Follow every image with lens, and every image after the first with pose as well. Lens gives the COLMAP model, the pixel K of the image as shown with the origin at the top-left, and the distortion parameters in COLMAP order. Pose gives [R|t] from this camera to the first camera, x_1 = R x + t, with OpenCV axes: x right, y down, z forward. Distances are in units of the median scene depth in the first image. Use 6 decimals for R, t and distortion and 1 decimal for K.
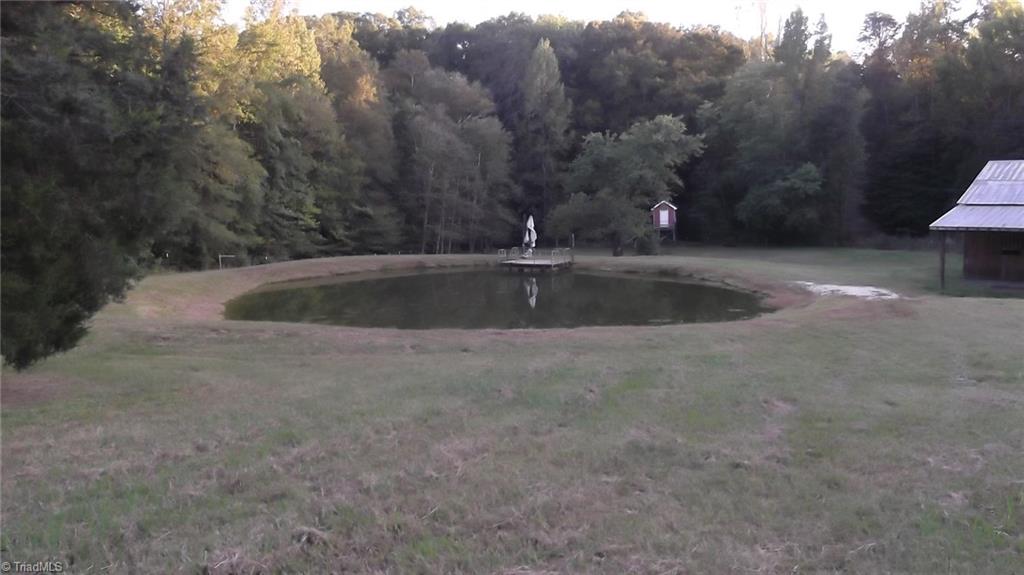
lens RADIAL K [[886.8, 0, 512.0], [0, 886.8, 287.5], [0, 0, 1]] dist [-0.004090, 0.004551]
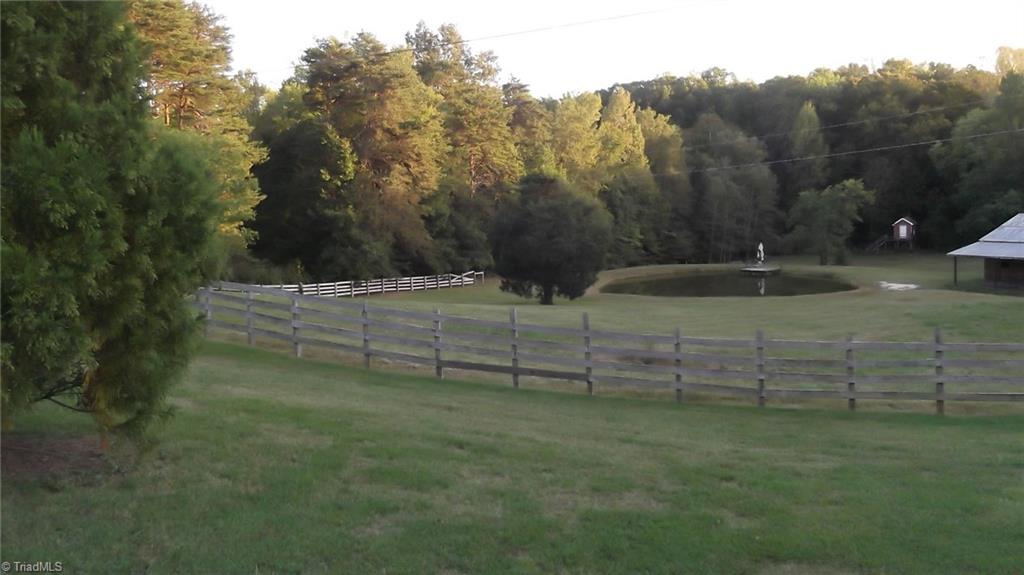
lens RADIAL K [[866.6, 0, 512.0], [0, 866.6, 287.5], [0, 0, 1]] dist [-0.017578, 0.001800]
pose [[0.933104, 0.010933, -0.359440, 0.105026], [-0.008547, 0.999930, 0.008224, -0.001153], [0.359505, -0.004602, 0.933132, -0.457988]]
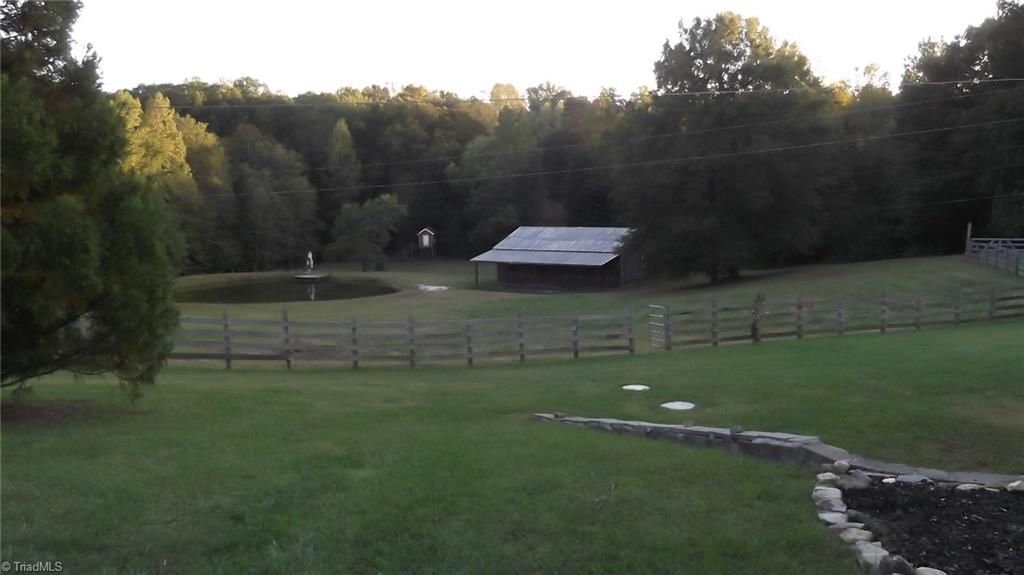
lens RADIAL K [[870.4, 0, 512.0], [0, 870.4, 287.5], [0, 0, 1]] dist [0.003489, 0.001146]
pose [[0.985838, -0.019953, 0.166508, 0.079140], [0.019868, 0.999800, 0.002175, 0.000206], [-0.166518, 0.001164, 0.986038, -0.524339]]
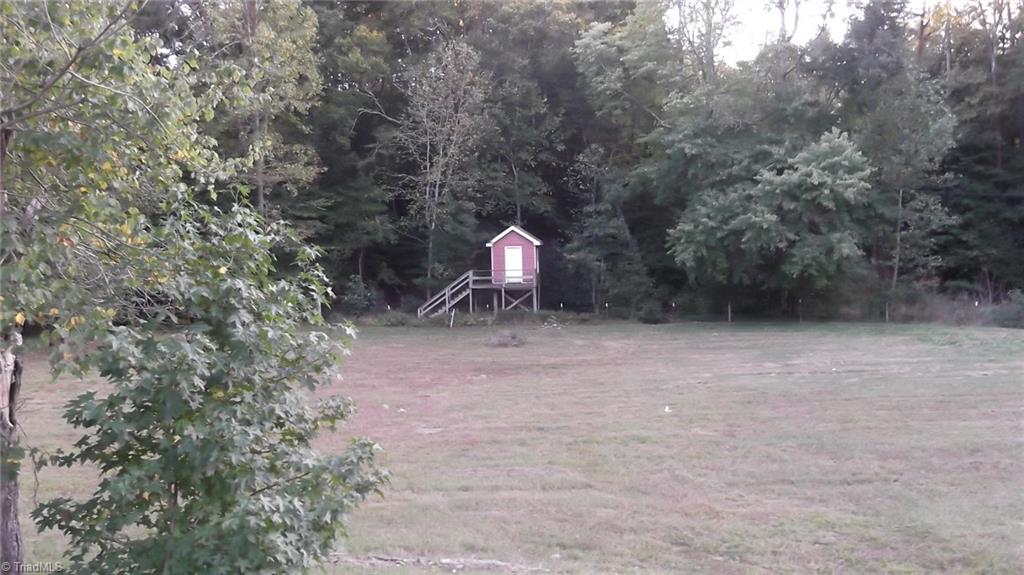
lens RADIAL K [[870.4, 0, 512.0], [0, 870.4, 287.5], [0, 0, 1]] dist [0.003489, 0.001146]
pose [[0.990062, -0.005651, 0.140515, 0.119080], [0.015318, 0.997580, -0.067813, -0.037684], [-0.139792, 0.069291, 0.987754, 0.612493]]
